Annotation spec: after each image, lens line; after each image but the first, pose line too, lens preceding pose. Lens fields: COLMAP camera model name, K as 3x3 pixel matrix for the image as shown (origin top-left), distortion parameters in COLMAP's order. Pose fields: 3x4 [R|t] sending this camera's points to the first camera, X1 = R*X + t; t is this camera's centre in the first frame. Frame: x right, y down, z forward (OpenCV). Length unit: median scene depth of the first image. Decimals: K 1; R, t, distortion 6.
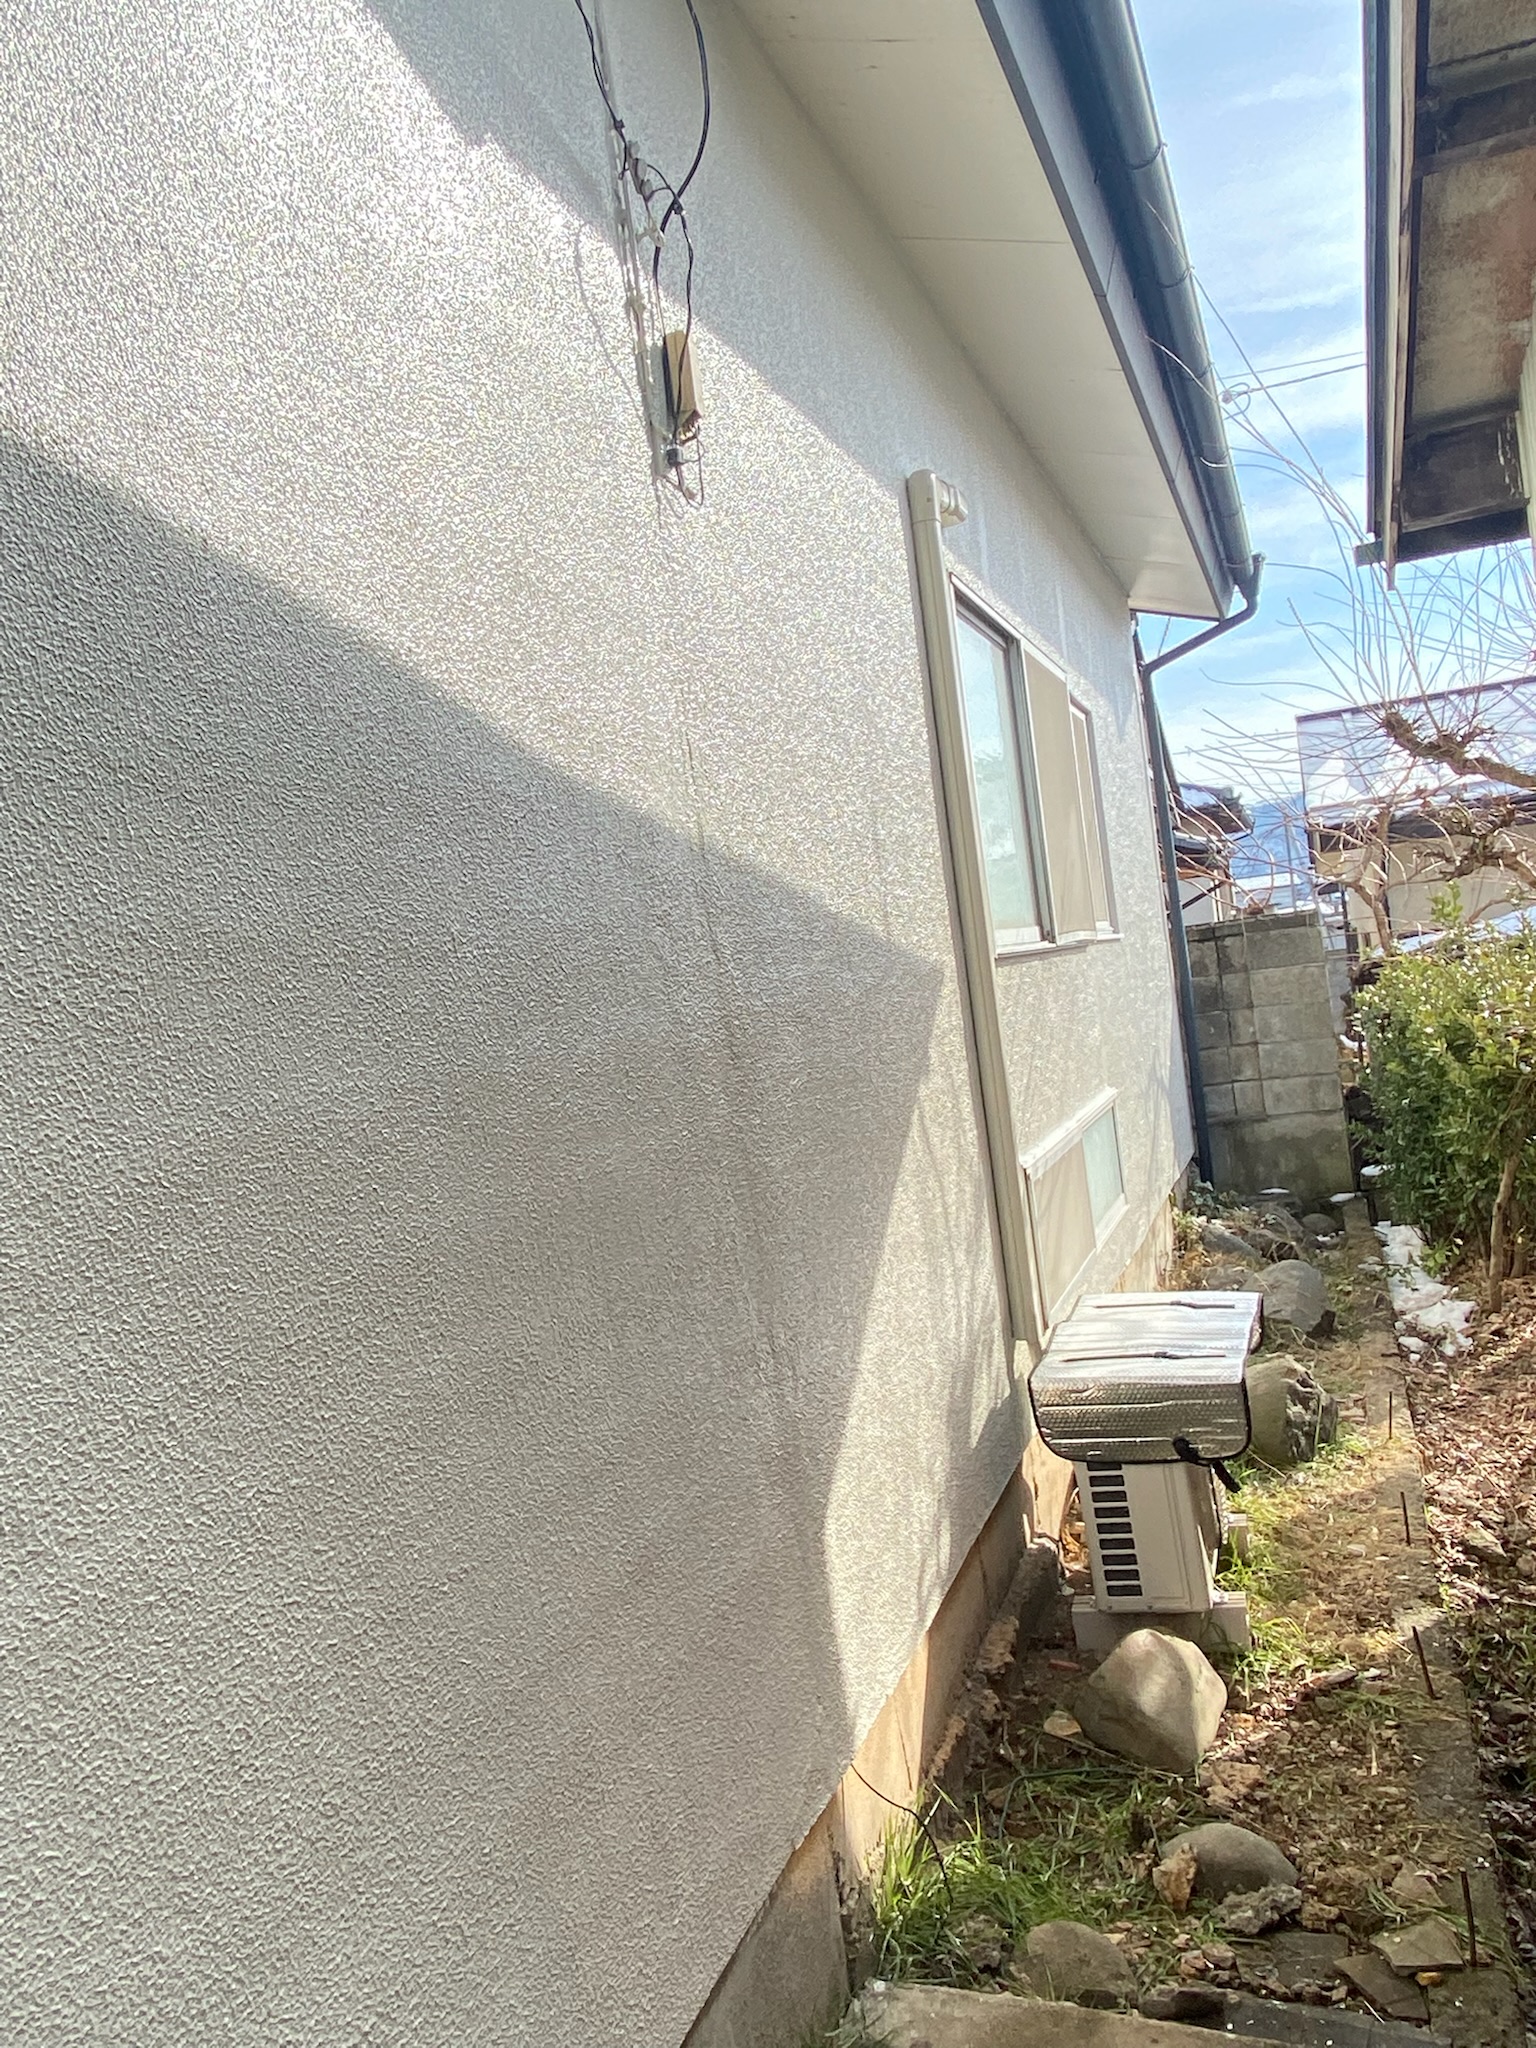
lens RADIAL K [[1498.9, 0, 768.0], [0, 1498.9, 1024.0], [0, 0, 1]] dist [-0.001142, -0.000433]
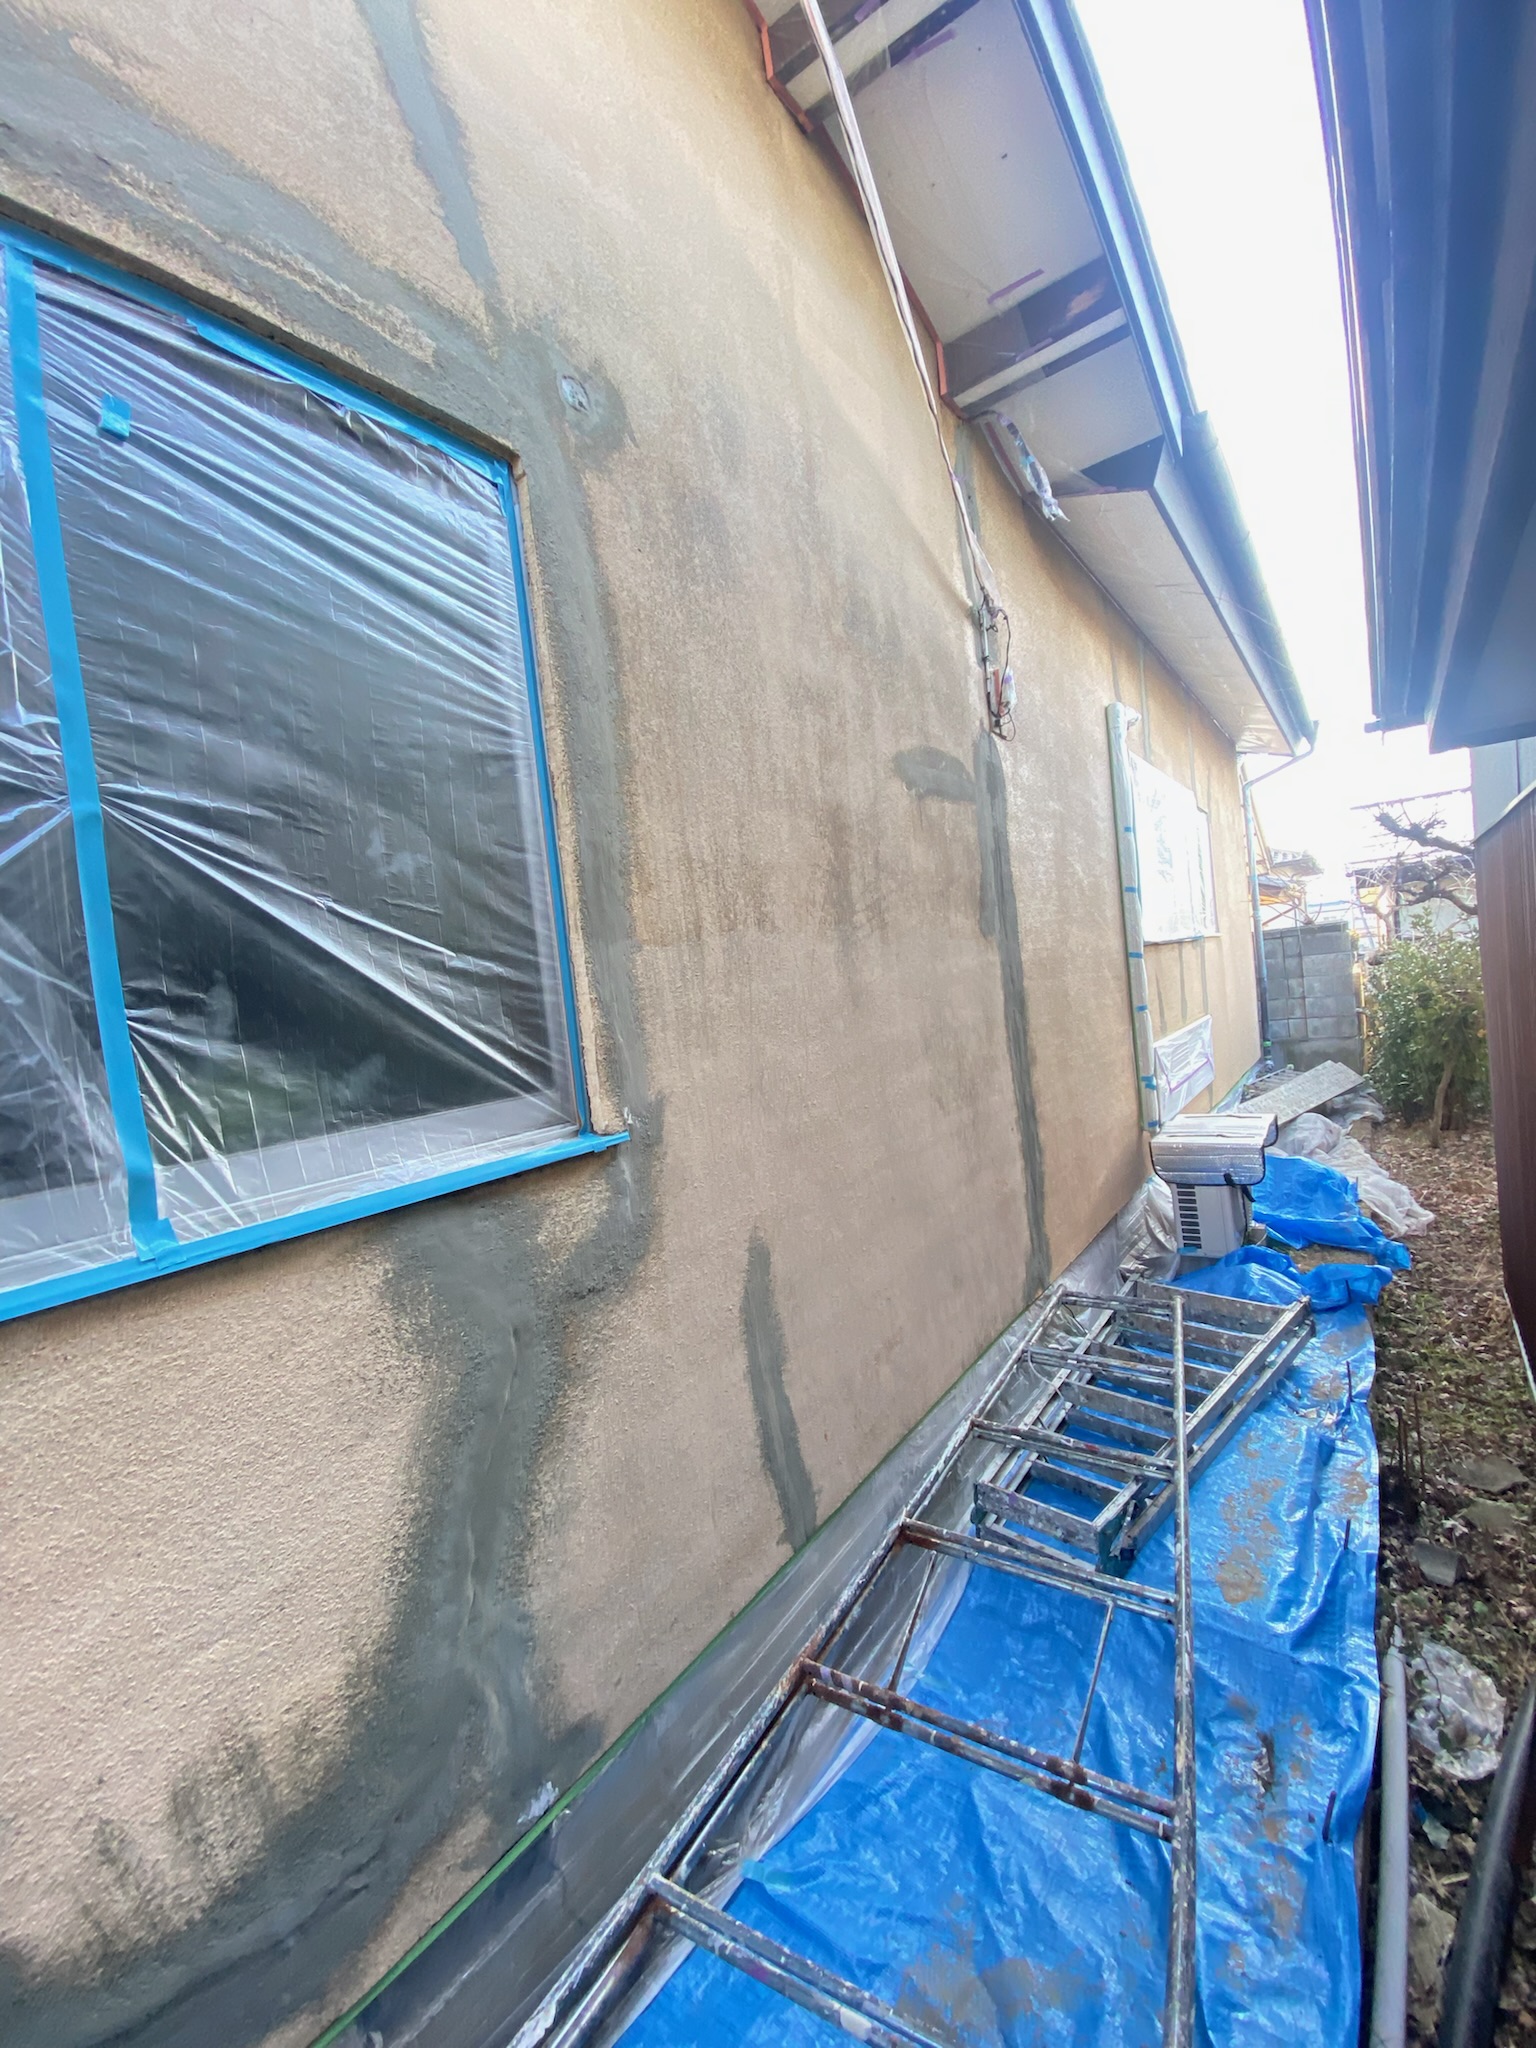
lens RADIAL K [[829.9, 0, 777.7], [0, 829.9, 1031.5], [0, 0, 1]] dist [-0.001354, -0.000239]
pose [[0.963447, 0.036315, -0.265427, -0.014021], [-0.021565, 0.998068, 0.058276, 0.012425], [0.267030, -0.050422, 0.962368, -0.144291]]
